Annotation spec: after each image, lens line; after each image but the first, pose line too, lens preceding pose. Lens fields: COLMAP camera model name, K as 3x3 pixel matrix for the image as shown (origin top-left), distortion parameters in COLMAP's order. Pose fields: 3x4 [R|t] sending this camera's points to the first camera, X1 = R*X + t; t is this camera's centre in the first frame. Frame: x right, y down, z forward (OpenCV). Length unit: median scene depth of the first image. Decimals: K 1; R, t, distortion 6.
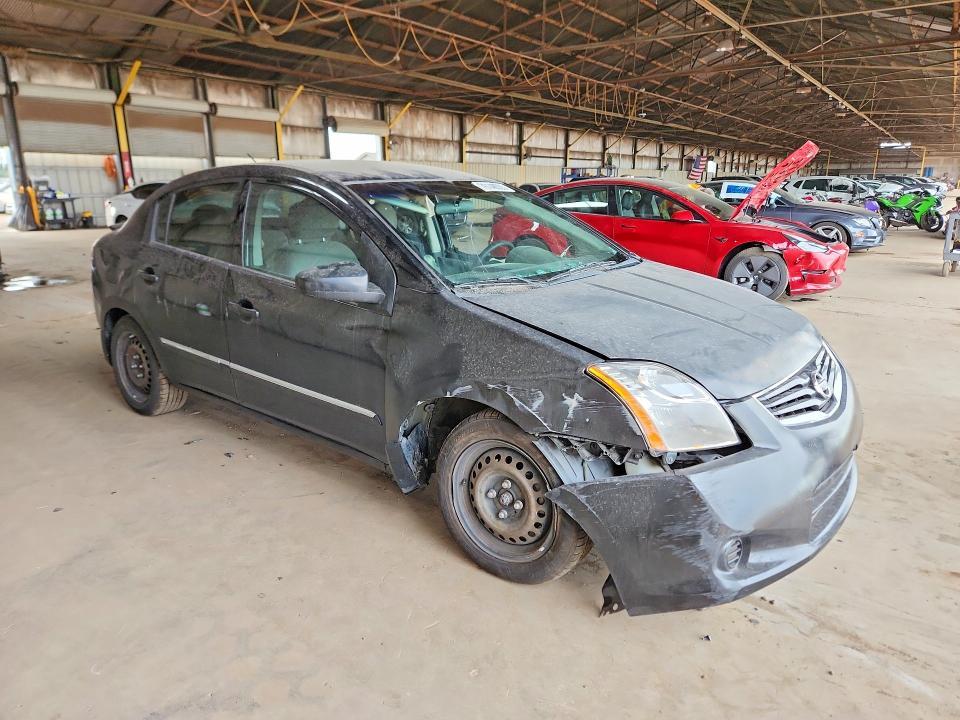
lens RADIAL K [[619.2, 0, 480.0], [0, 619.2, 360.0], [0, 0, 1]] dist [0.077113, -0.069837]
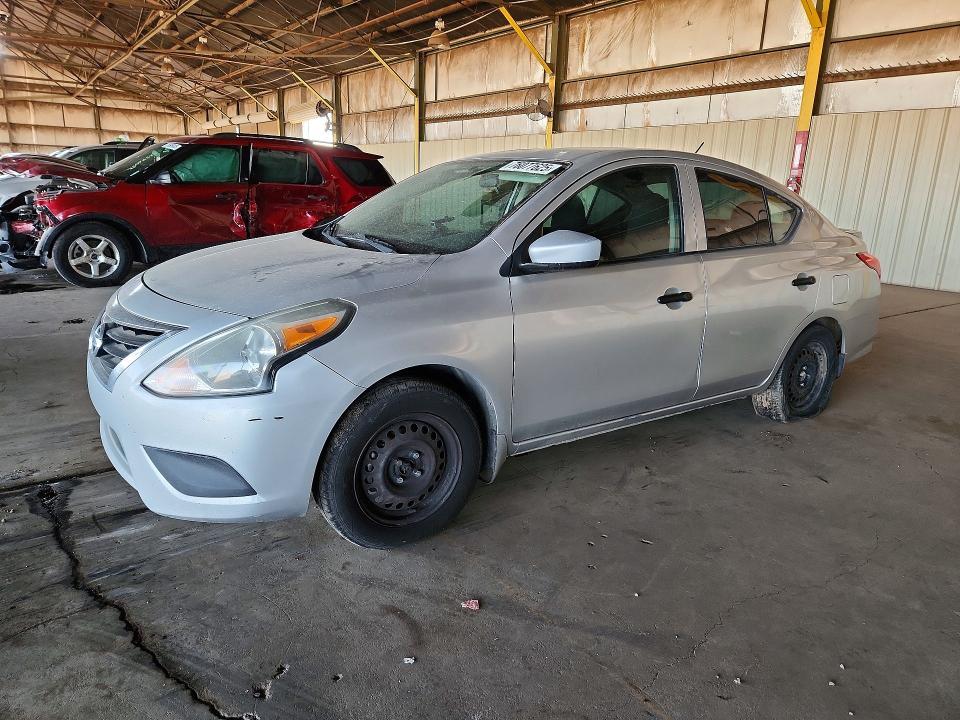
lens RADIAL K [[653.6, 0, 480.0], [0, 653.6, 360.0], [0, 0, 1]] dist [0.073327, -0.060553]
pose [[-0.251272, 0.230068, -0.940176, 0.545422], [-0.294328, 0.907181, 0.300656, -0.320106], [0.922081, 0.352266, -0.160234, 1.173484]]
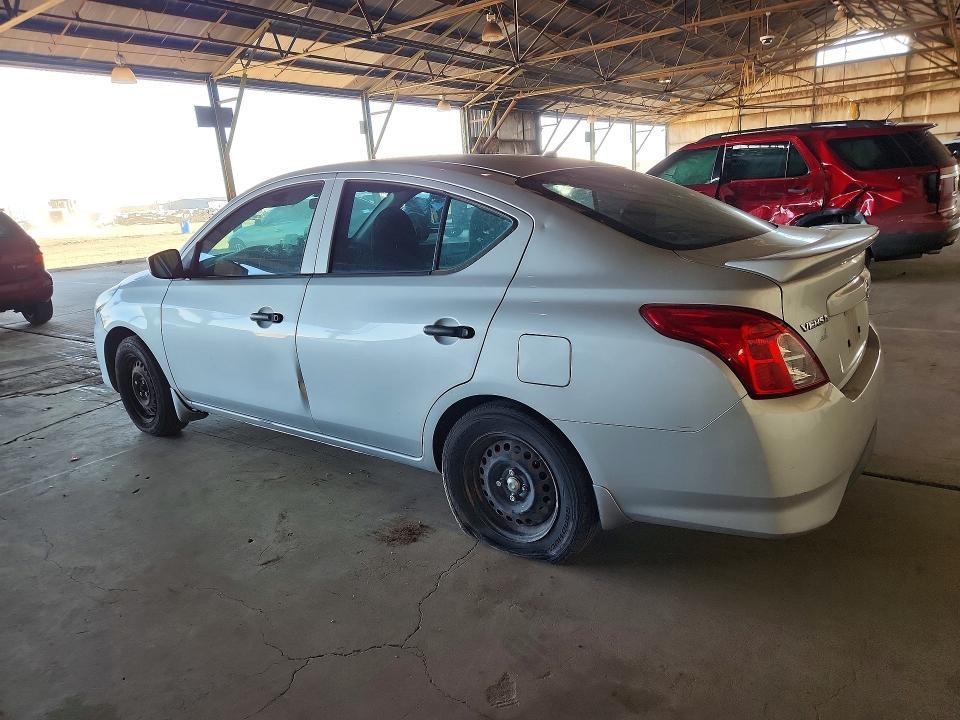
lens RADIAL K [[653.6, 0, 480.0], [0, 653.6, 360.0], [0, 0, 1]] dist [0.073327, -0.060553]
pose [[-0.997166, 0.067886, -0.032431, 0.410609], [0.042738, 0.865880, 0.498423, -0.351525], [0.061918, 0.495624, -0.866327, 1.276801]]
